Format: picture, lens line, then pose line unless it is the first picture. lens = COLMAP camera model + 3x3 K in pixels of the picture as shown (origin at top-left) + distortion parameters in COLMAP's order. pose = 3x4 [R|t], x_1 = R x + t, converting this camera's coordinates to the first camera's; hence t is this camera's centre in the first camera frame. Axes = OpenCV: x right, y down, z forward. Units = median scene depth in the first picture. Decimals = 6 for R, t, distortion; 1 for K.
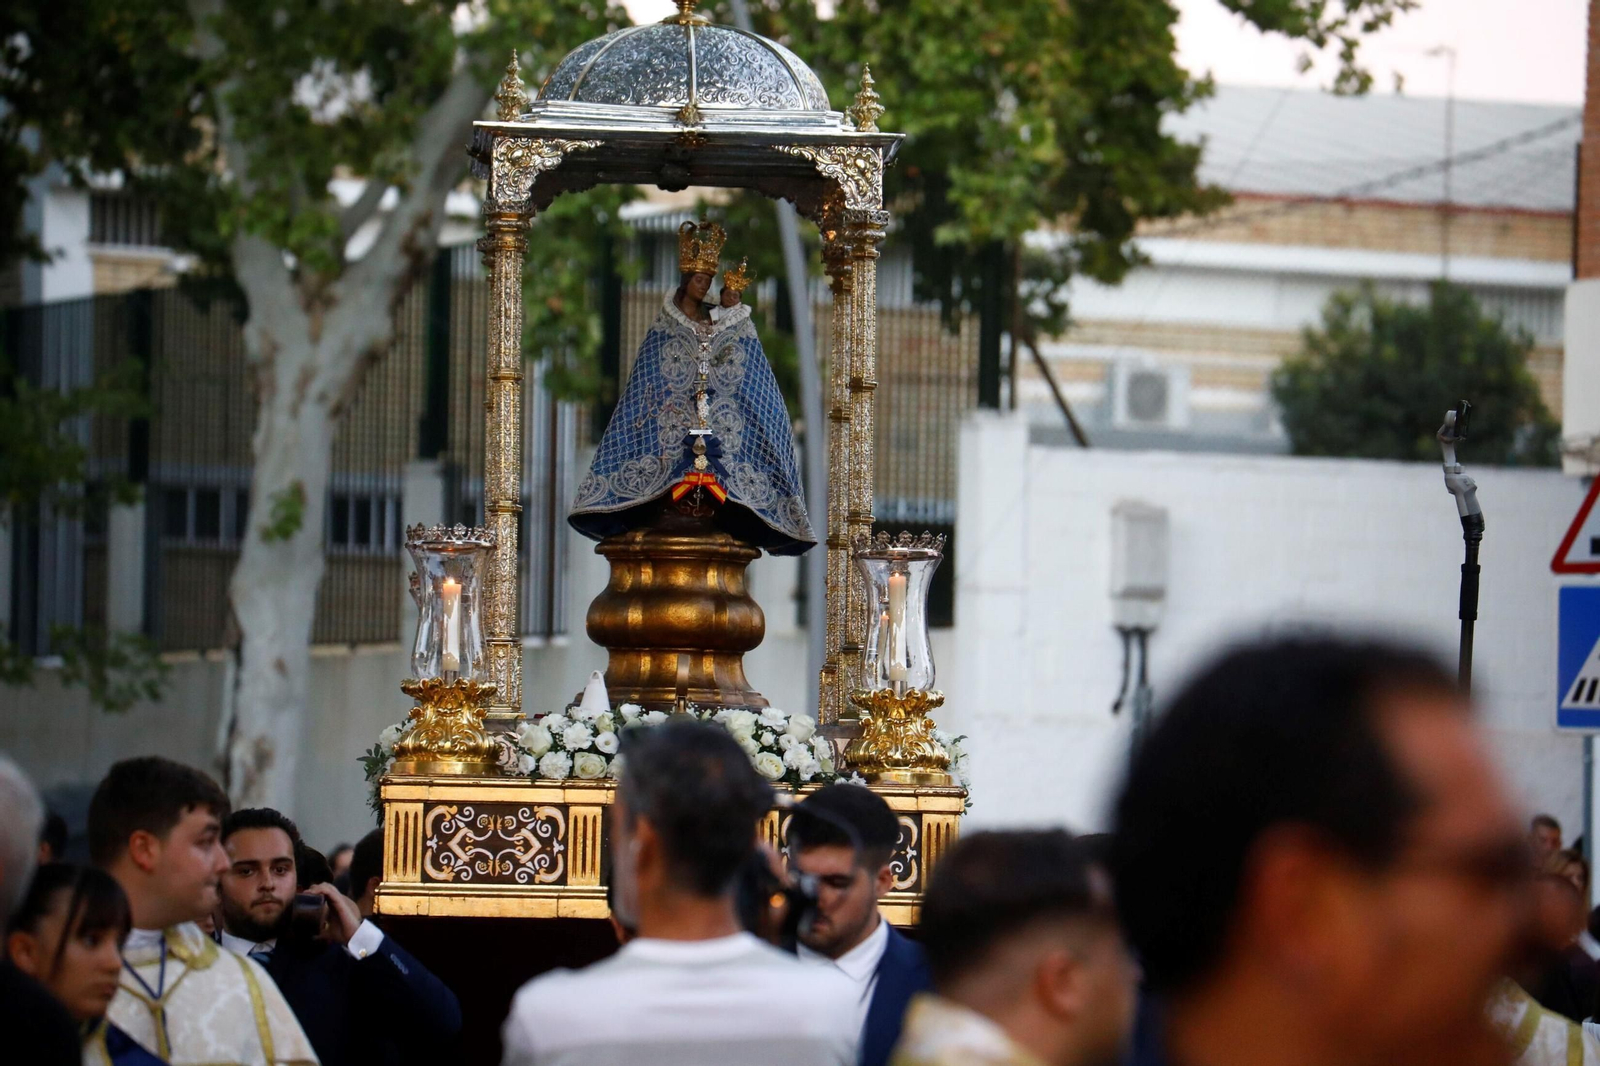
lens RADIAL K [[8463.5, 0, 808.6], [0, 8463.5, 529.2], [0, 0, 1]] dist [1.703905, 0.000000]
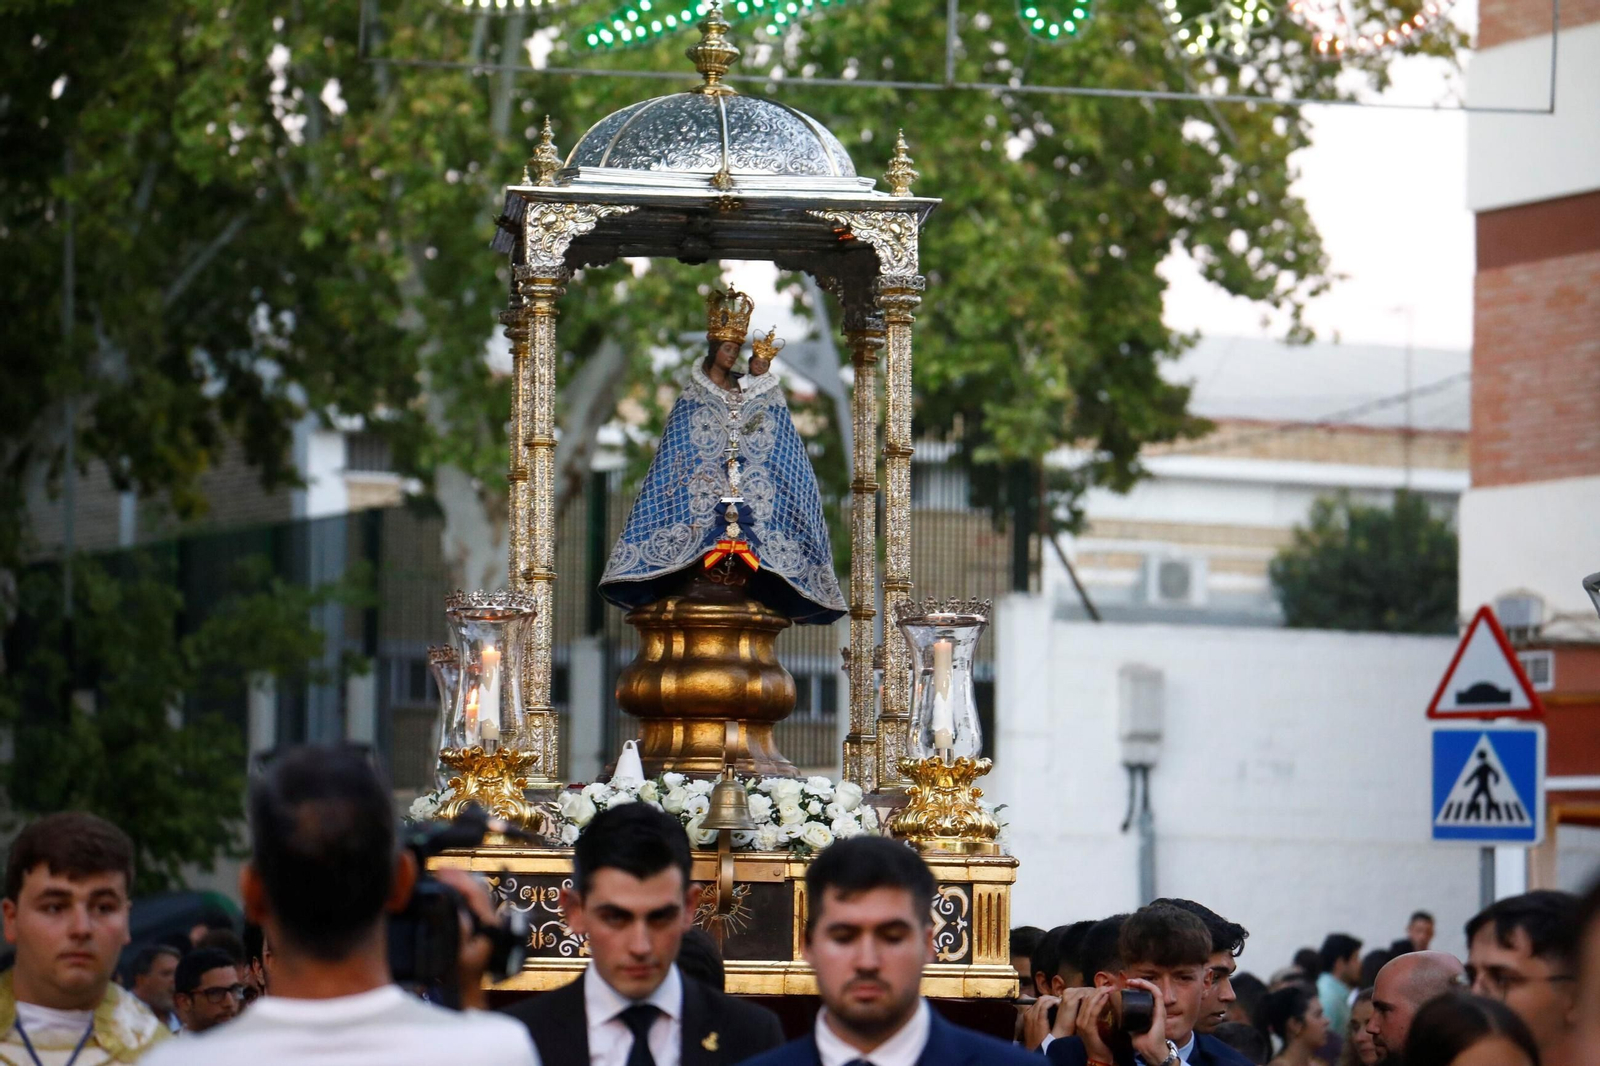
lens RADIAL K [[6381.2, 0, 785.5], [0, 6381.2, 546.2], [0, 0, 1]] dist [0.839565, 0.000000]
pose [[0.999254, -0.002254, 0.038549, -0.035460], [0.002967, 0.999825, -0.018464, 0.007833], [-0.038501, 0.018565, 0.999086, 0.251380]]
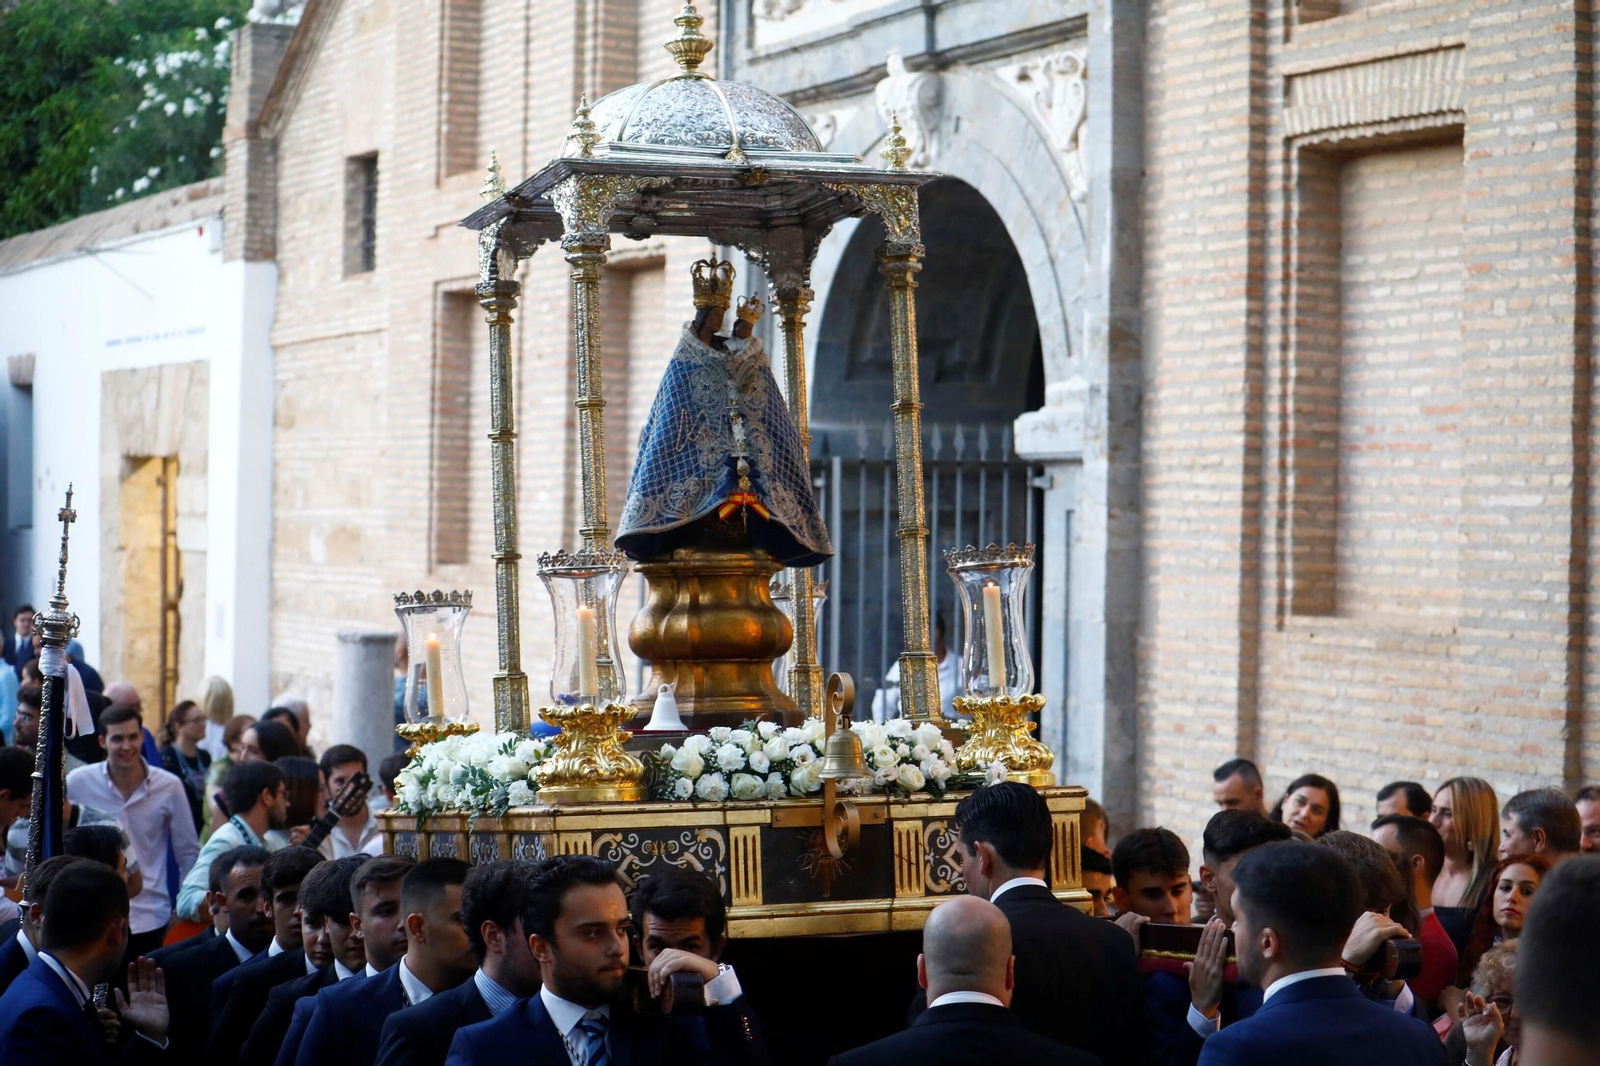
lens RADIAL K [[3291.2, 0, 796.8], [0, 3291.2, 530.2], [0, 0, 1]] dist [-0.282098, 0.000000]
pose [[0.947538, -0.029025, 0.318322, -0.137674], [0.027878, 0.999578, 0.008158, -0.005154], [-0.318424, 0.001144, 0.947948, 0.607858]]
